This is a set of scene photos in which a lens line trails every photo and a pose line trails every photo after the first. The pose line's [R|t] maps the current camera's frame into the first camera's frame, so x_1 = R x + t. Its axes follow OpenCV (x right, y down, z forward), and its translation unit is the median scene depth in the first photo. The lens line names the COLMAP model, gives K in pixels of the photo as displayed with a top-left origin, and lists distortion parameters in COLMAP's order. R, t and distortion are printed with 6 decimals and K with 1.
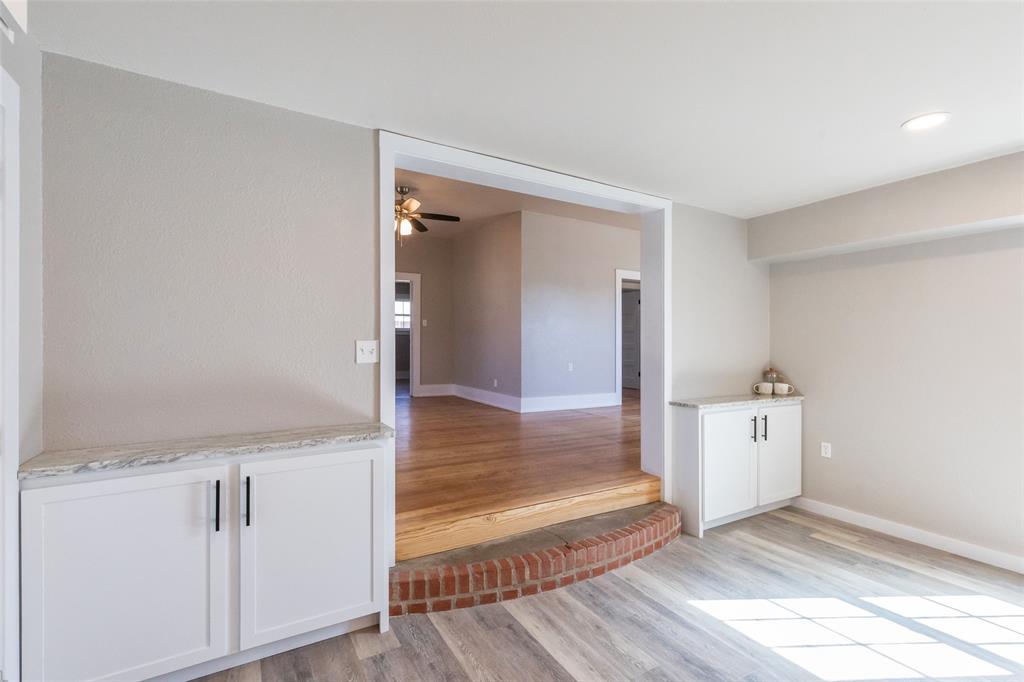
lens RADIAL K [[470.7, 0, 510.8], [0, 470.7, 341.5], [0, 0, 1]] dist [0.000325, 0.000072]
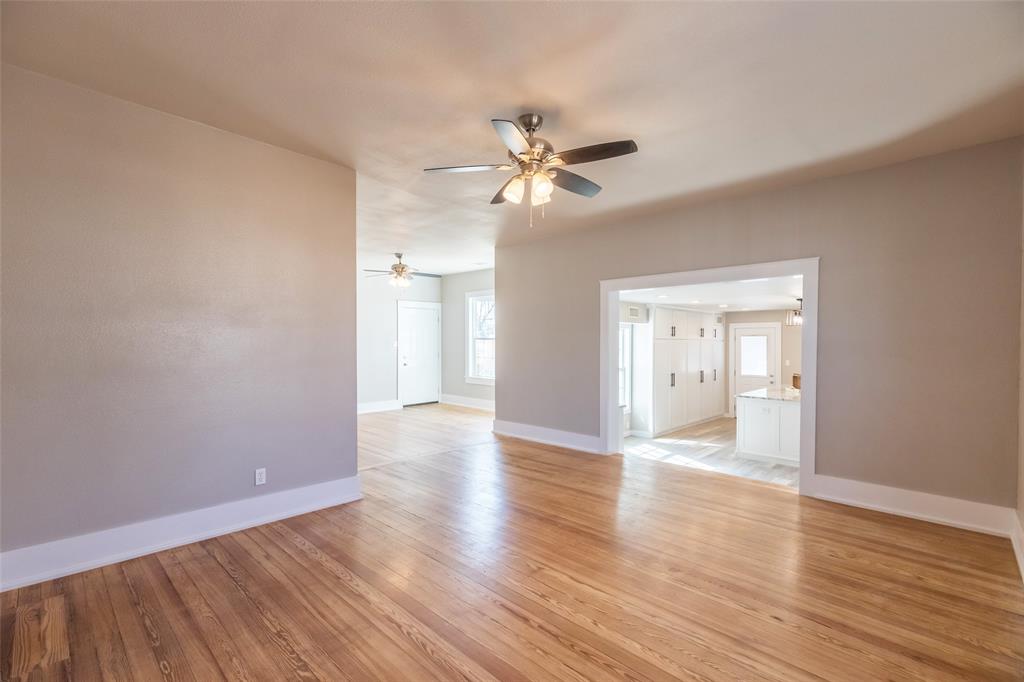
lens RADIAL K [[458.2, 0, 511.1], [0, 458.2, 343.4], [0, 0, 1]] dist [0.001548, 0.000351]
pose [[-0.265733, -0.007132, 0.964020, -0.539747], [-0.002695, 0.999974, 0.006655, -0.050809], [-0.964043, -0.000830, -0.265745, 0.850394]]
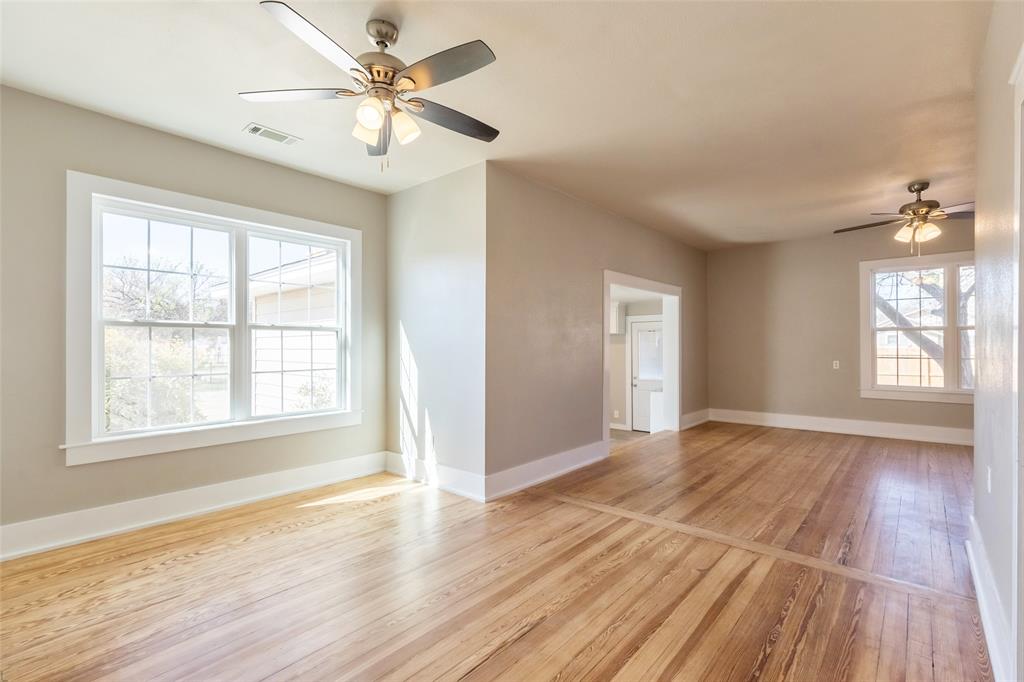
lens RADIAL K [[458.2, 0, 511.1], [0, 458.2, 343.4], [0, 0, 1]] dist [0.001548, 0.000351]
pose [[-0.951969, 0.000920, -0.306192, 0.501022], [0.002806, 0.999980, -0.005720, -0.033854], [0.306181, -0.006304, -0.951952, 1.124864]]
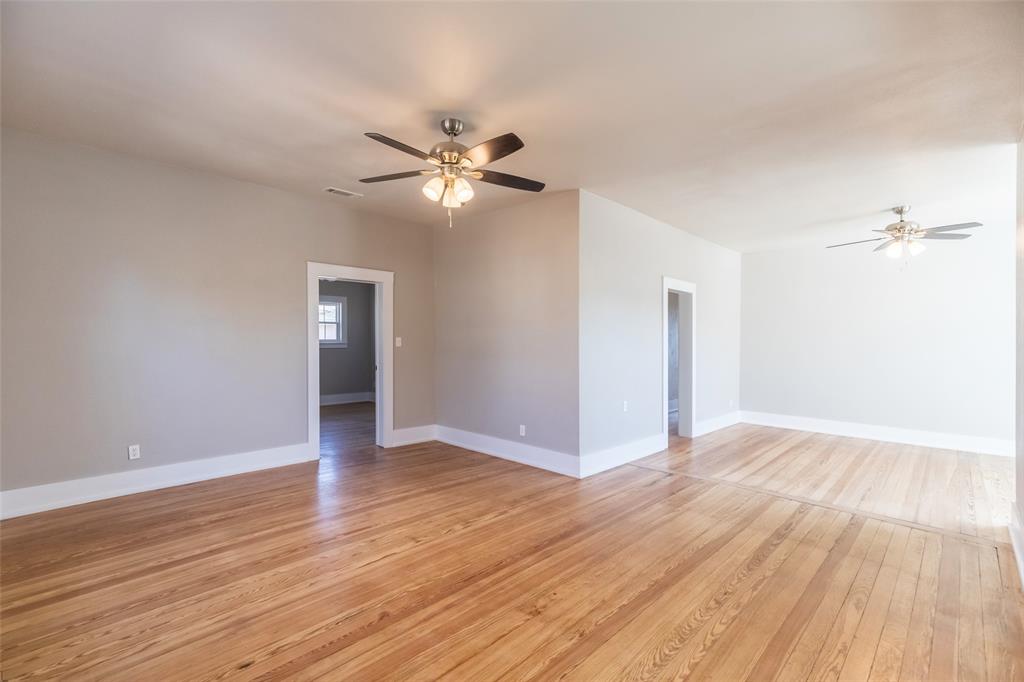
lens RADIAL K [[458.2, 0, 511.1], [0, 458.2, 343.4], [0, 0, 1]] dist [0.001548, 0.000351]
pose [[0.965563, -0.000785, 0.260167, -0.222787], [-0.001167, 0.999972, 0.007349, -0.046863], [-0.260166, -0.007399, 0.965536, 0.323986]]
